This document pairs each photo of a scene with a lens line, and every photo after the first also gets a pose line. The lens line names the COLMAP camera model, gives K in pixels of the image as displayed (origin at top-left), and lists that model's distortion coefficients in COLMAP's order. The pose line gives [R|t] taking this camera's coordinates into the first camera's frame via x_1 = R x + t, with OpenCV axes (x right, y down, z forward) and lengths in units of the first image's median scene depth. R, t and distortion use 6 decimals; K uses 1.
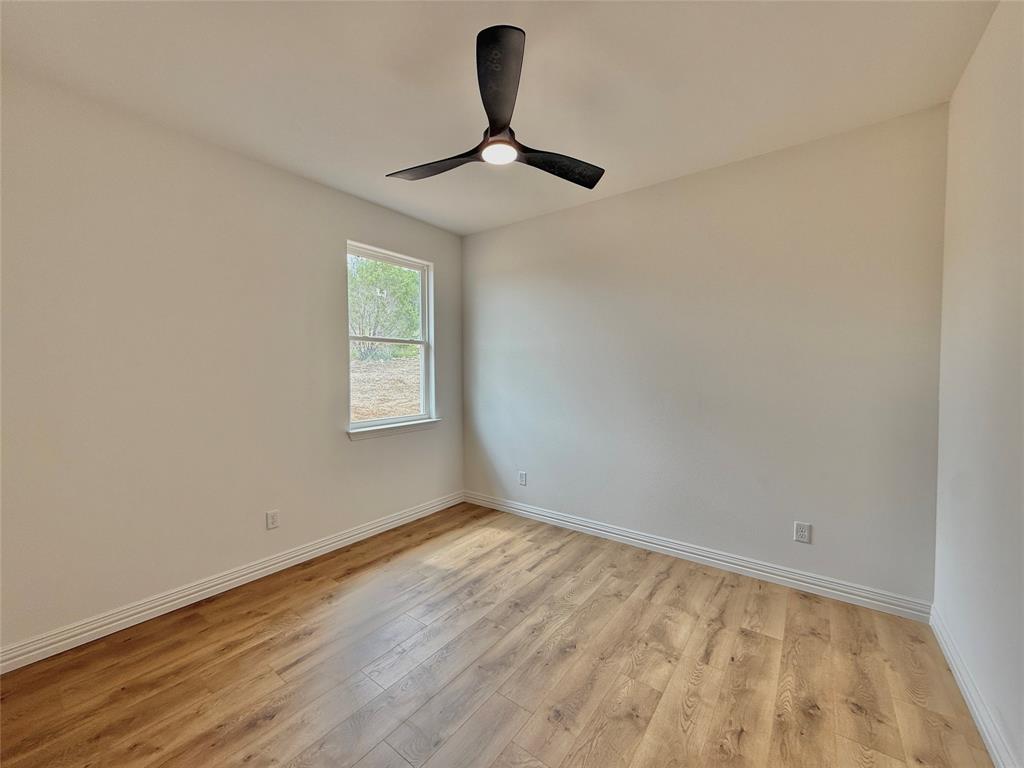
lens RADIAL K [[407.7, 0, 509.7], [0, 407.7, 383.5], [0, 0, 1]] dist [-0.000216, 0.000087]
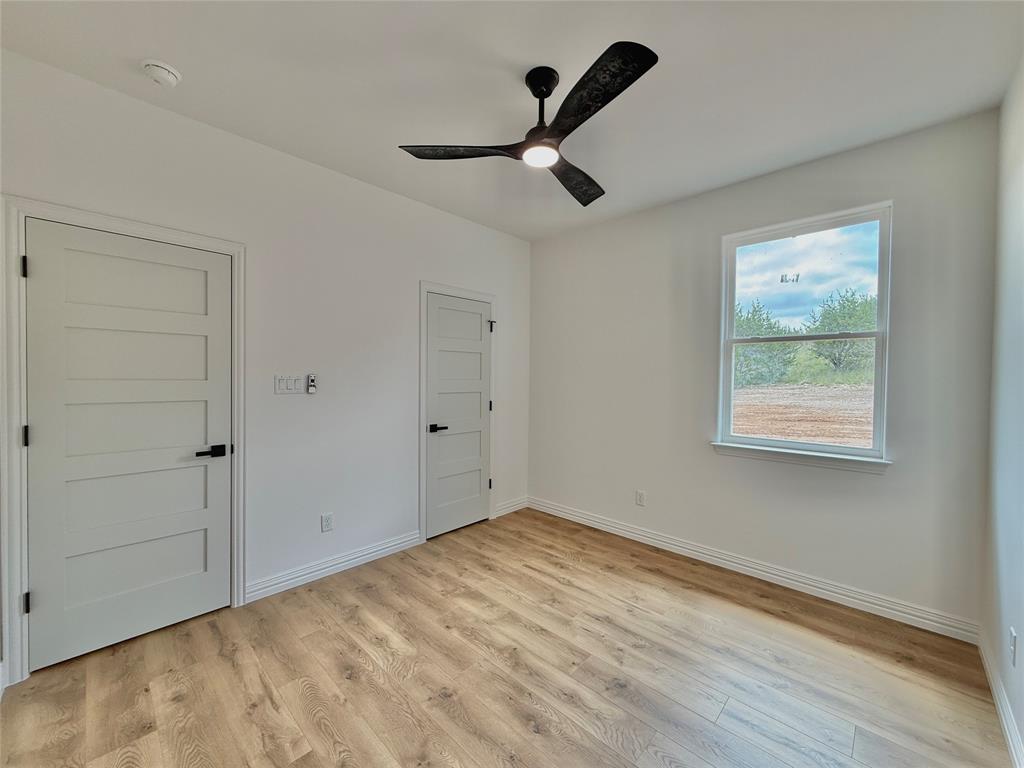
lens RADIAL K [[407.7, 0, 509.7], [0, 407.7, 383.5], [0, 0, 1]] dist [-0.000216, 0.000087]
pose [[-0.125542, 0.019246, -0.991902, 0.854893], [-0.041993, 0.998813, 0.024695, -0.030585], [0.991199, 0.044753, -0.124584, 0.941371]]
